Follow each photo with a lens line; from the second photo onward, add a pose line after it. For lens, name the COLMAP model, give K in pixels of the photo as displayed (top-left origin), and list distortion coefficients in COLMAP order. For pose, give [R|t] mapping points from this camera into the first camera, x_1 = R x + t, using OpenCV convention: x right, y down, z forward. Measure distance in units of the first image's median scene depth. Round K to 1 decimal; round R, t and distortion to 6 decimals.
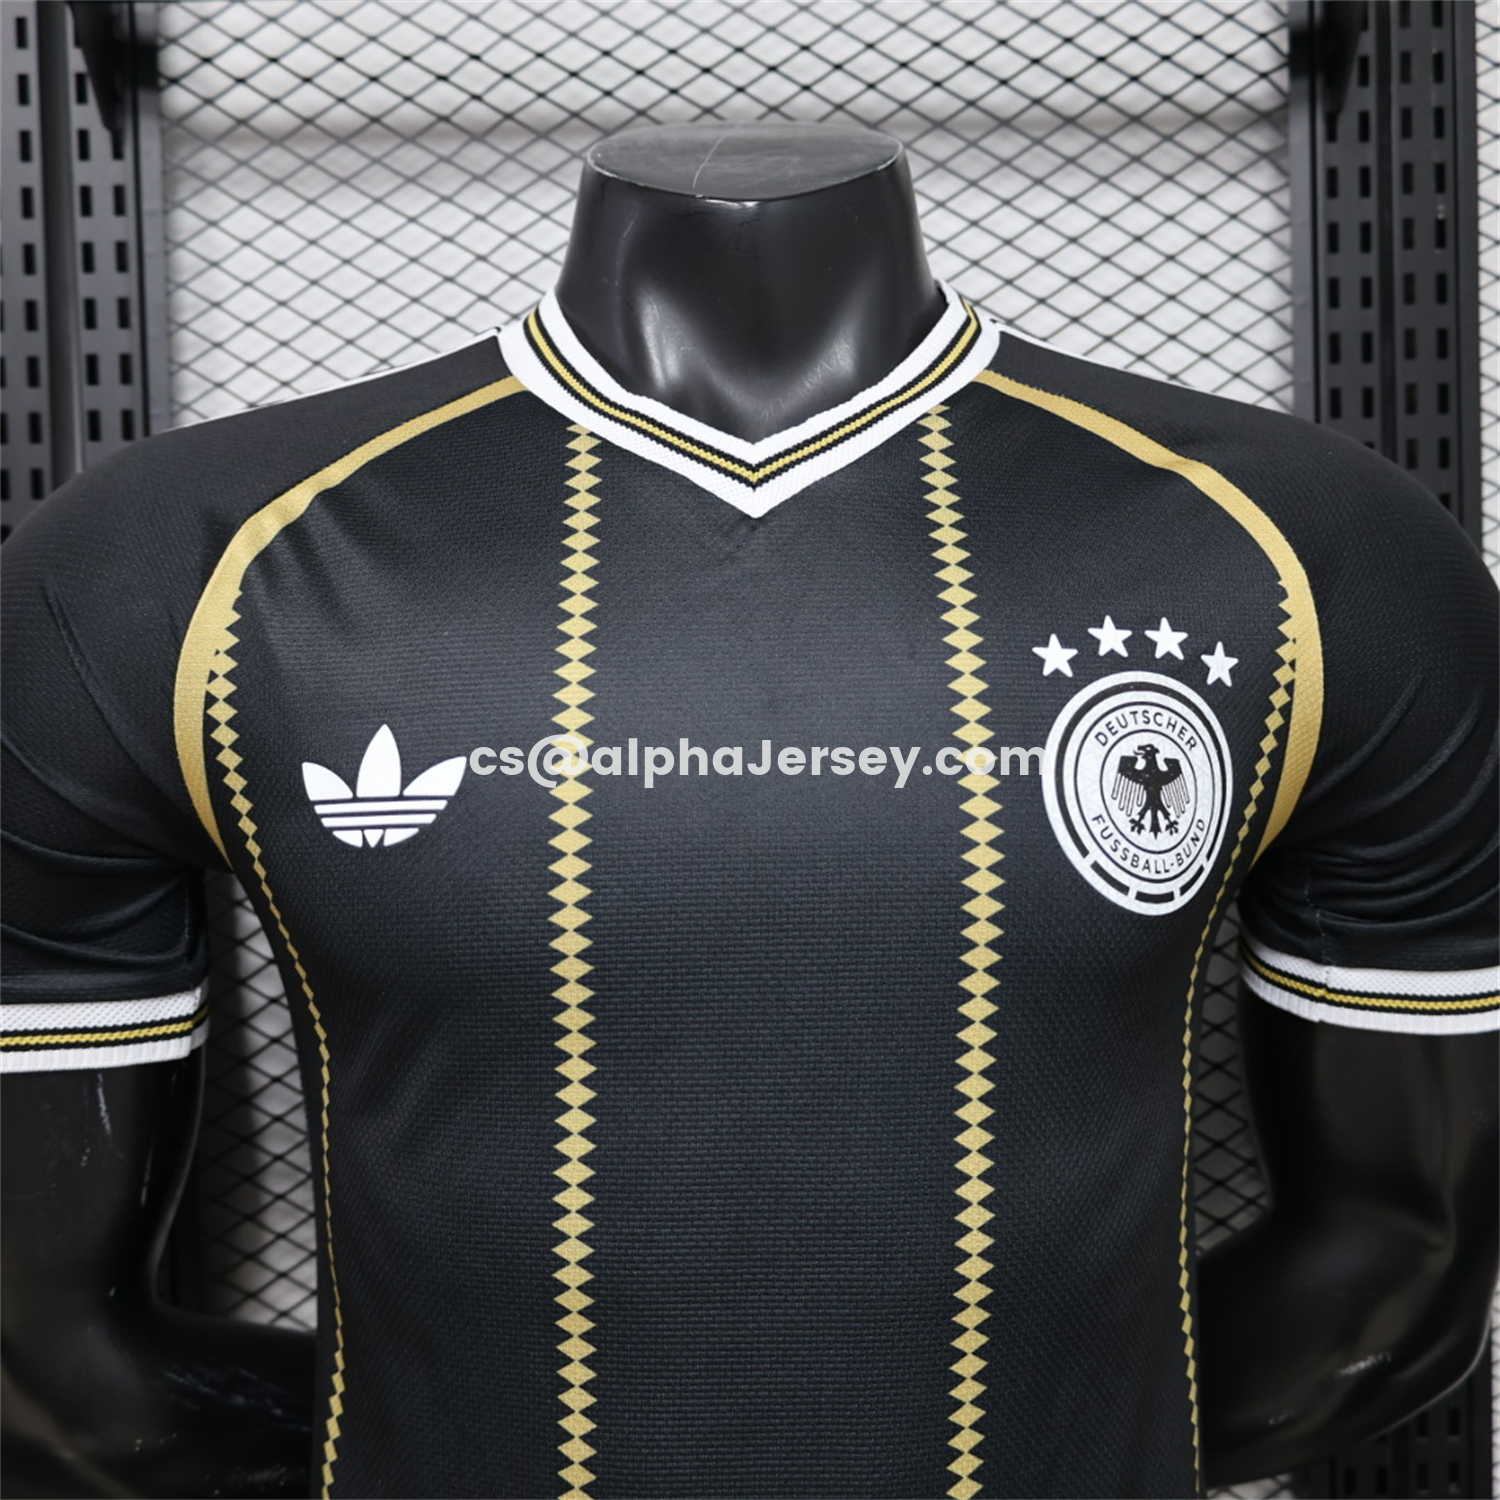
lens RADIAL K [[1475.8, 0, 750.0], [0, 1475.8, 750.0], [0, 0, 1]] dist [-0.005306, 0.012729]
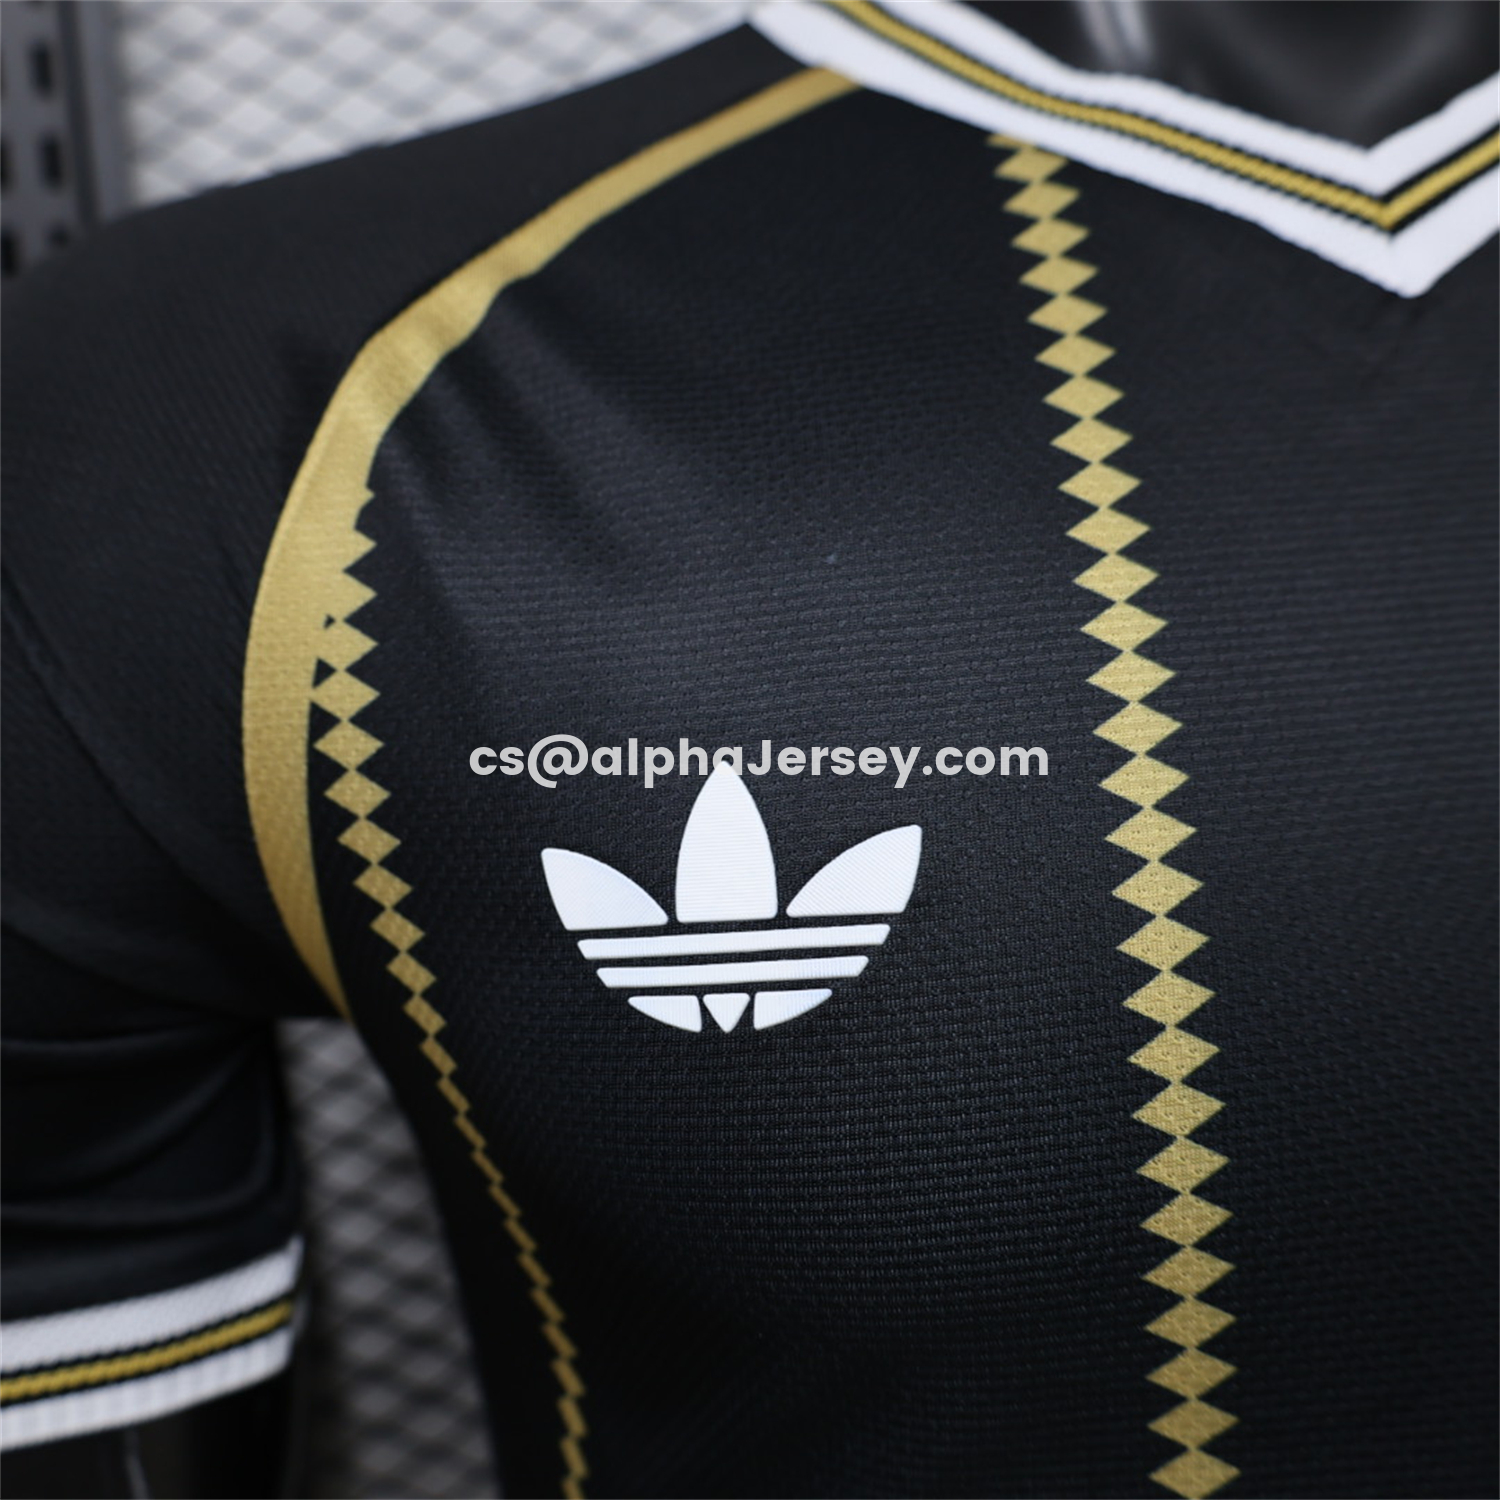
lens RADIAL K [[1498.7, 0, 749.8], [0, 1498.7, 722.3], [0, 0, 1]] dist [-0.031801, 0.022866]
pose [[0.997276, -0.054801, 0.049360, -0.254791], [0.052851, 0.997802, 0.039974, -0.046396], [-0.051442, -0.037256, 0.997981, 0.515025]]
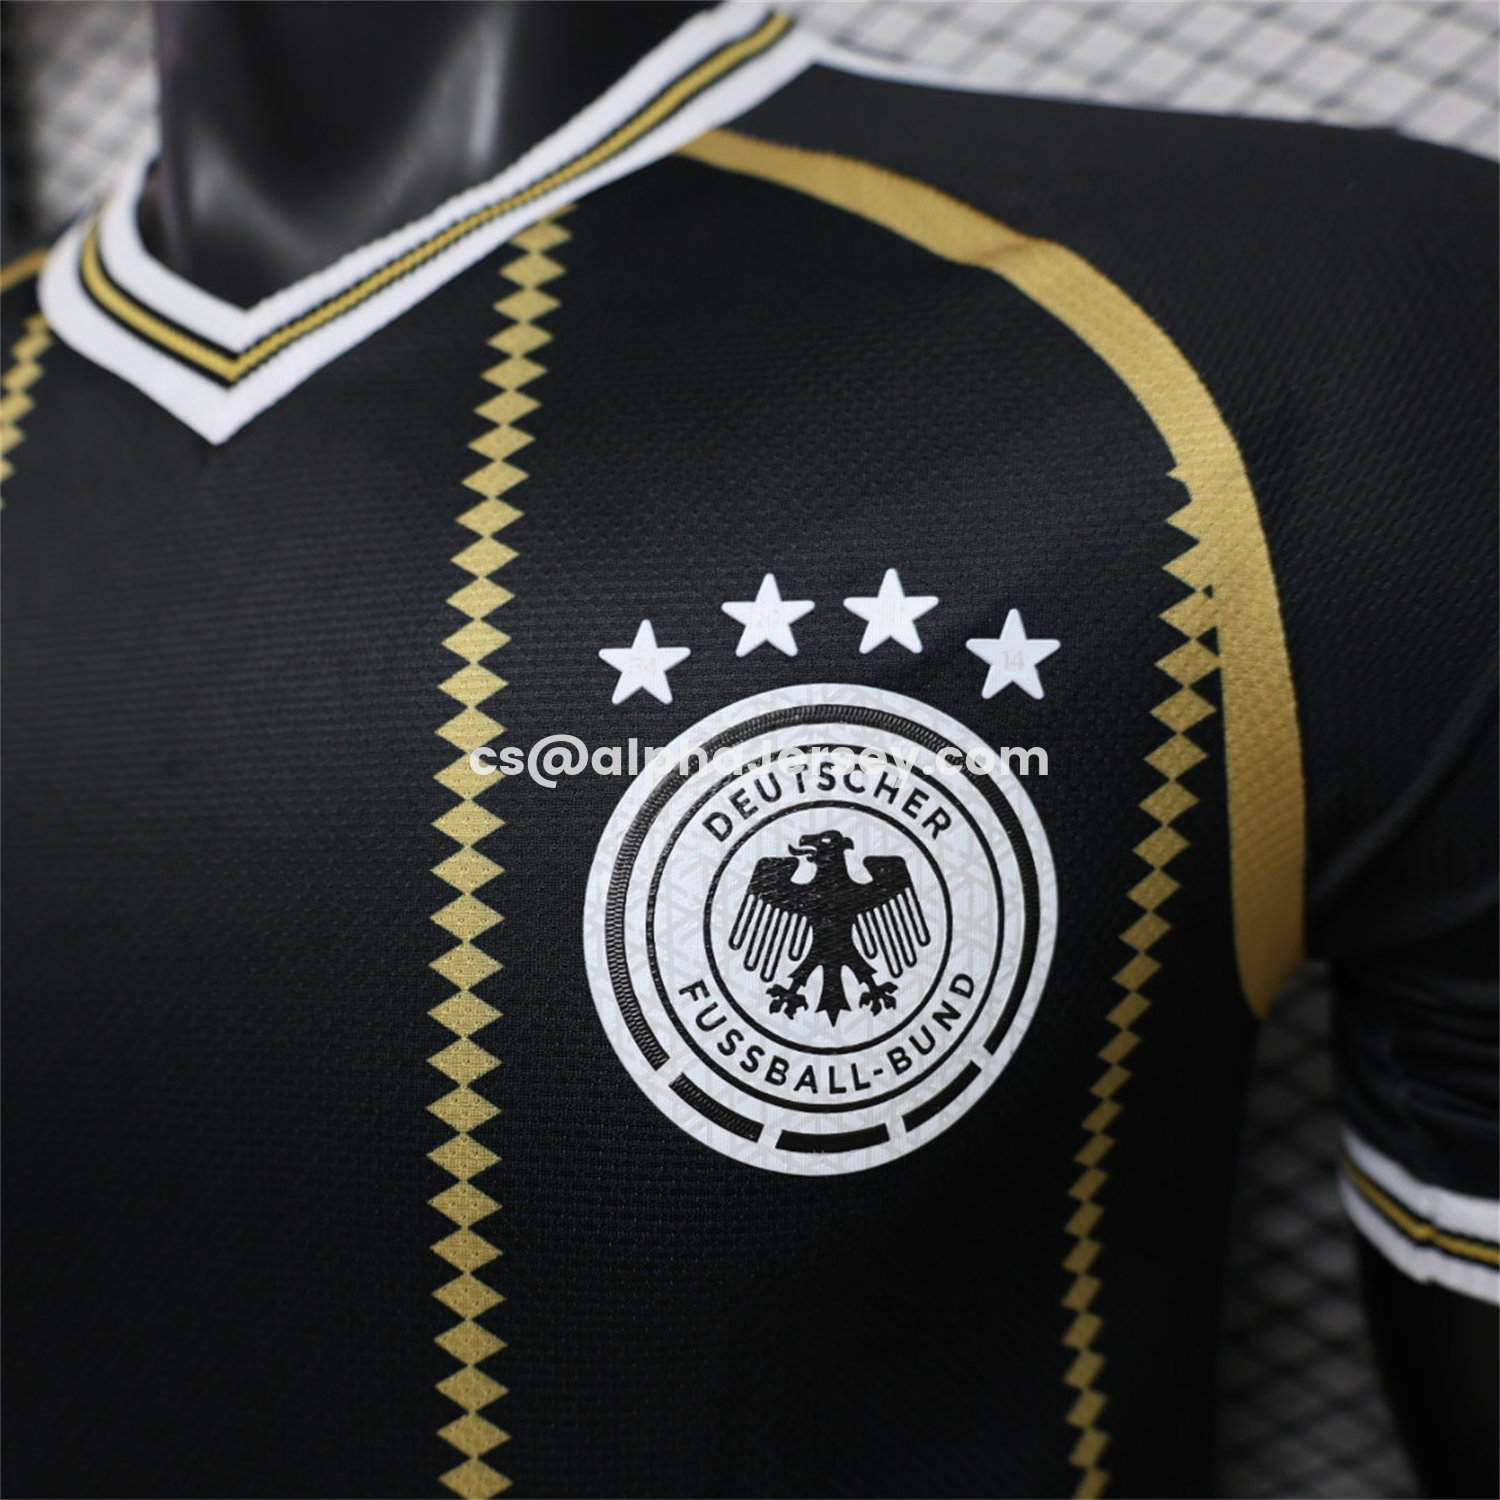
lens RADIAL K [[1475.8, 0, 750.0], [0, 1475.8, 750.0], [0, 0, 1]] dist [-0.005306, 0.012729]
pose [[0.937023, -0.023590, -0.348471, 0.414825], [0.050130, 0.996470, 0.067342, -0.065454], [0.345652, -0.080570, 0.934897, 0.518888]]
